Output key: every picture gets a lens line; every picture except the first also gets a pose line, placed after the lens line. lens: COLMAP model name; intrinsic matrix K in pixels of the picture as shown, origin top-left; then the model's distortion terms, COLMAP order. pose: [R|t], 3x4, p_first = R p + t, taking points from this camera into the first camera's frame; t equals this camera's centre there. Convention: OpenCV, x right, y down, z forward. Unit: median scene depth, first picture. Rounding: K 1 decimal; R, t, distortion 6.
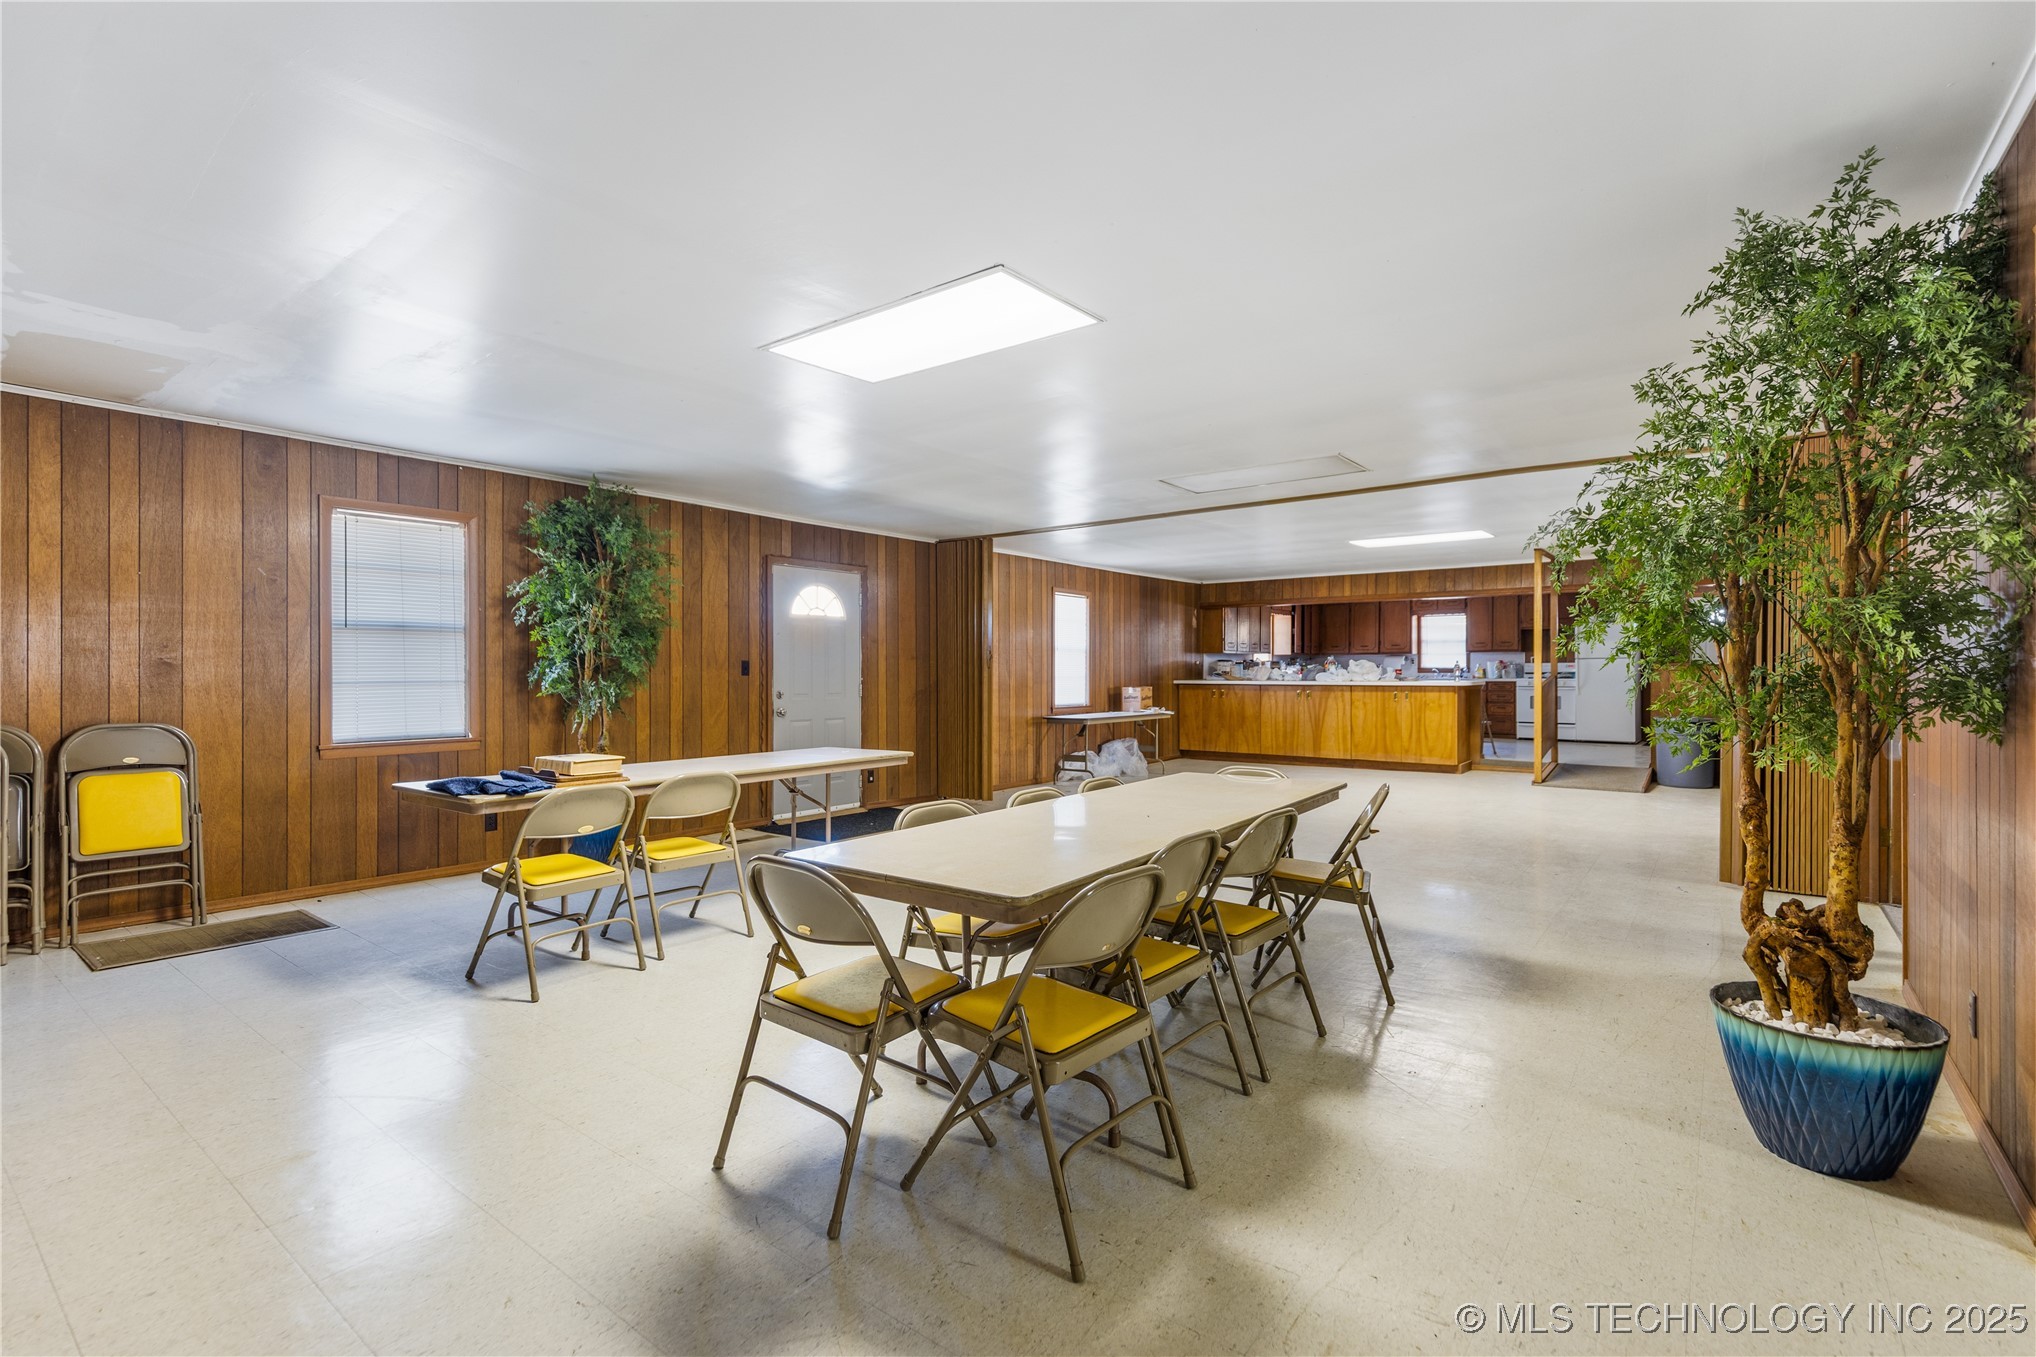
lens RADIAL K [[922.1, 0, 1018.0], [0, 922.1, 678.5], [0, 0, 1]] dist [0.017280, -0.000027]
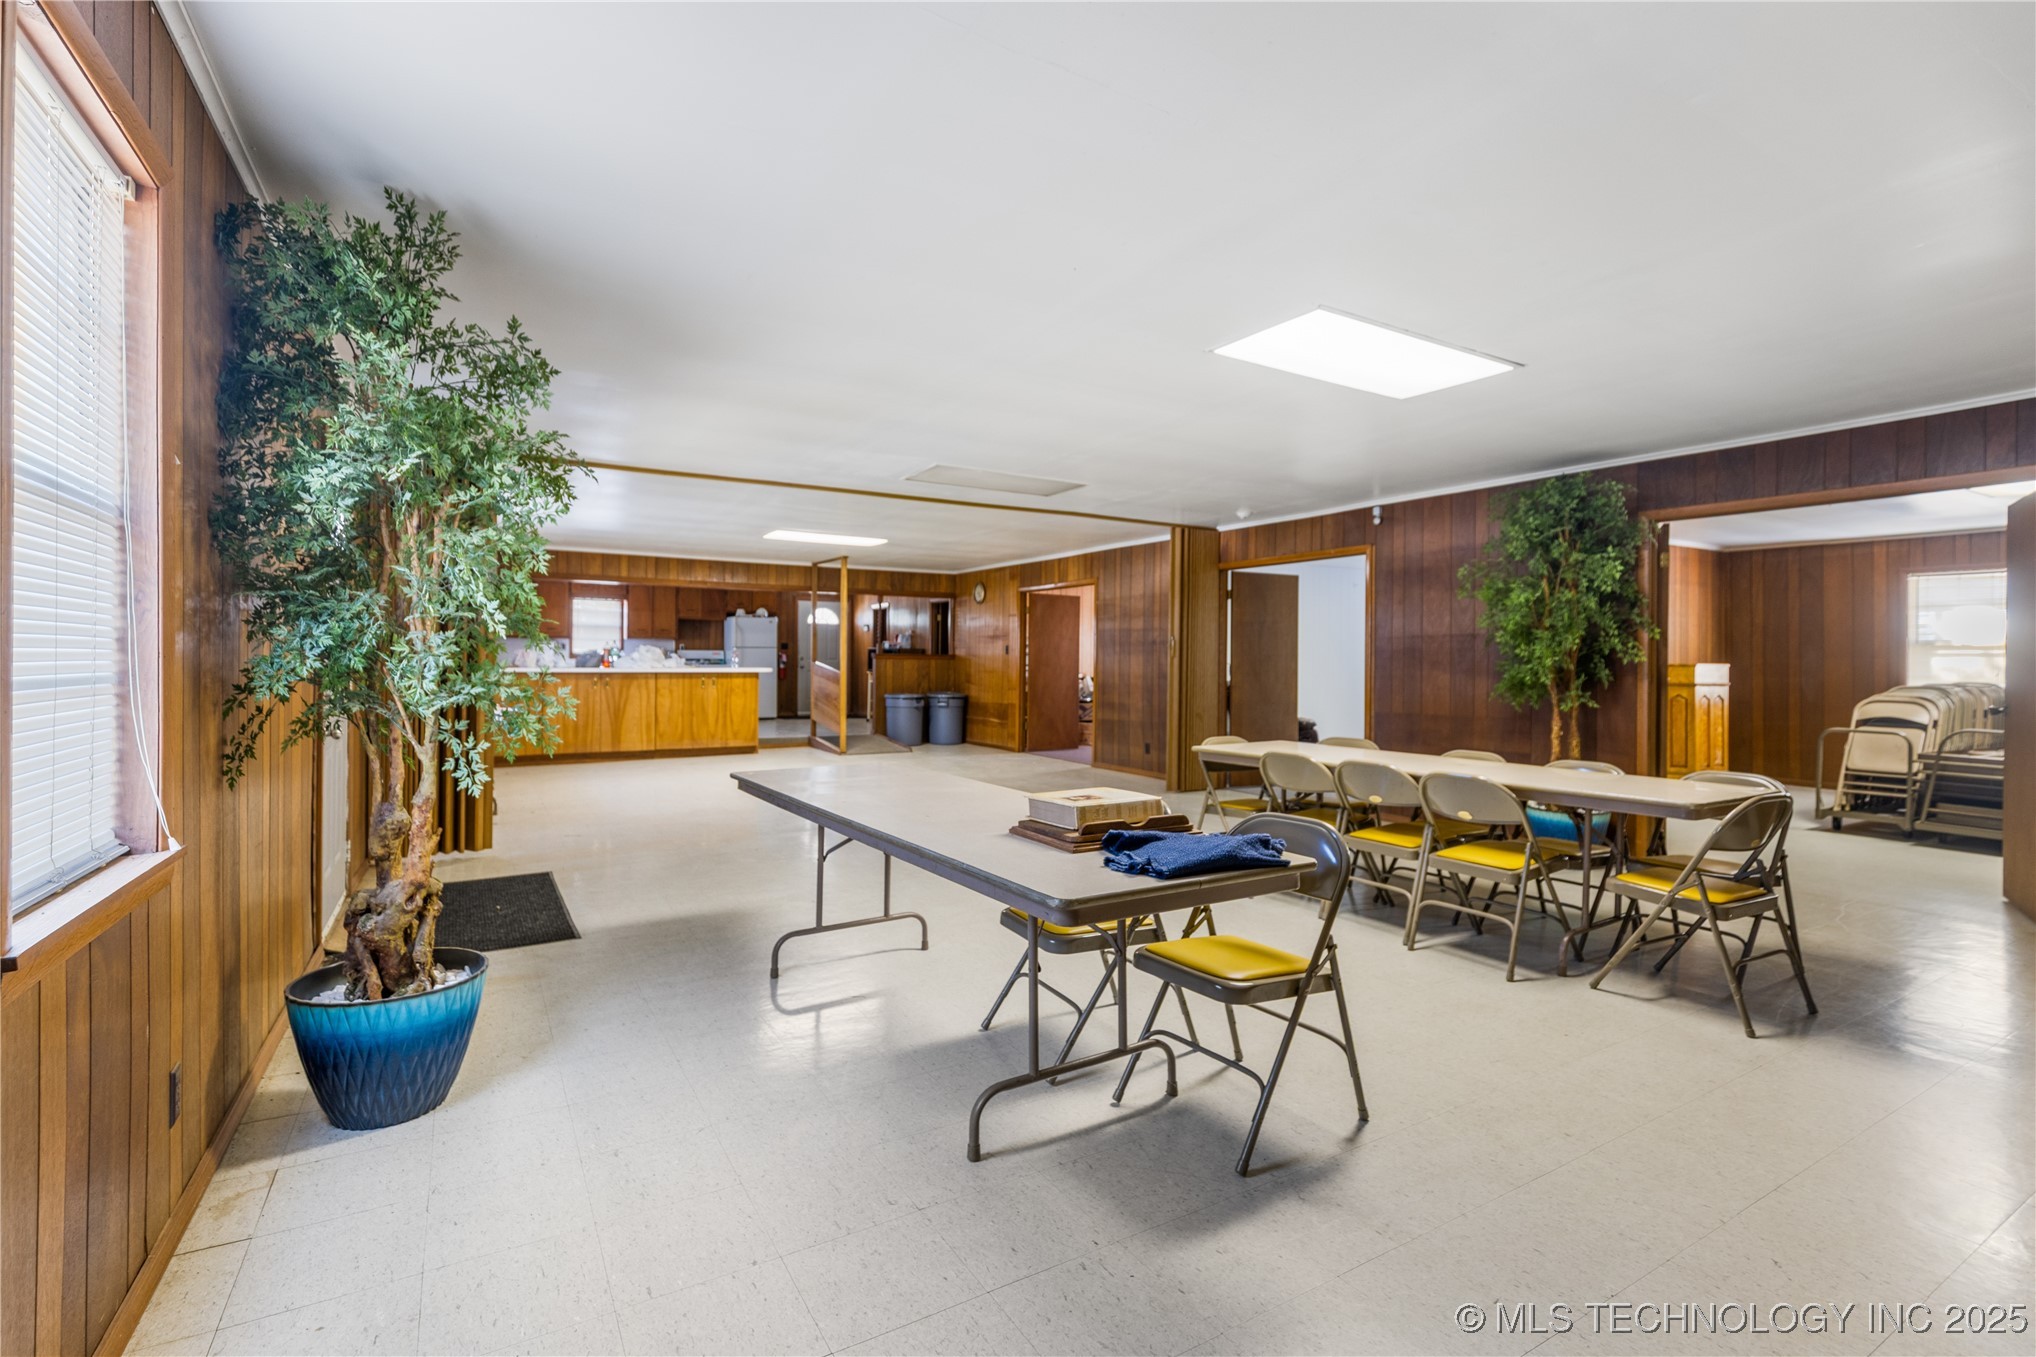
lens RADIAL K [[922.1, 0, 1018.0], [0, 922.1, 678.5], [0, 0, 1]] dist [0.017280, -0.000027]
pose [[0.365444, -0.013560, 0.930735, -0.399675], [-0.003182, 0.999870, 0.015817, -0.002728], [-0.930828, -0.008742, 0.365353, 0.306213]]
